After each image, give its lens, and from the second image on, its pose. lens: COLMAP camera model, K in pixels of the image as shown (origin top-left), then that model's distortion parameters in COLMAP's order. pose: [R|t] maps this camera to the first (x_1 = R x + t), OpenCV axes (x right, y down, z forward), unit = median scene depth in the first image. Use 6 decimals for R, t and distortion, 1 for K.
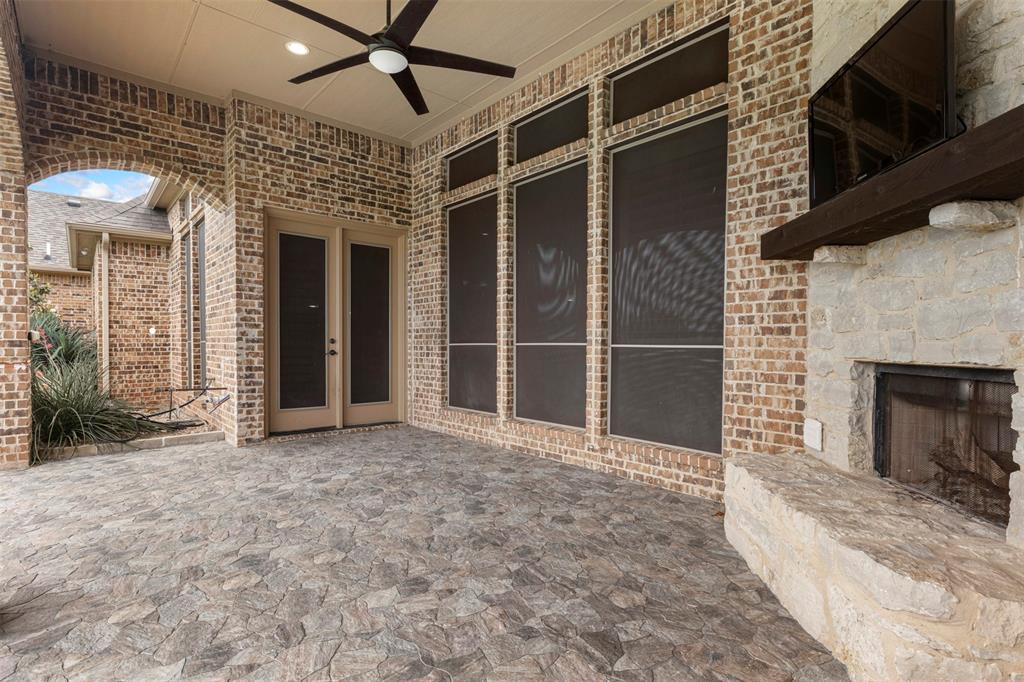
lens RADIAL K [[503.6, 0, 506.4], [0, 503.6, 347.2], [0, 0, 1]] dist [0.002404, -0.001713]
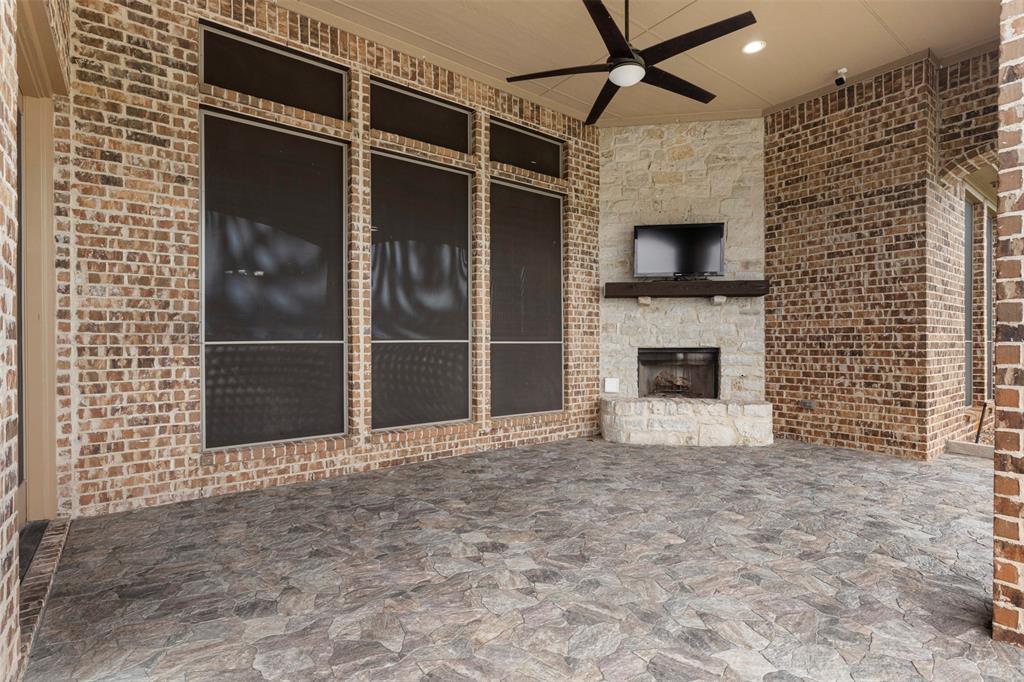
lens RADIAL K [[503.6, 0, 506.6], [0, 503.6, 339.0], [0, 0, 1]] dist [0.002404, -0.001713]
pose [[0.058454, 0.004429, 0.998280, -1.070524], [0.011450, 0.999921, -0.005107, -0.004930], [-0.998224, 0.011729, 0.058399, 0.978516]]
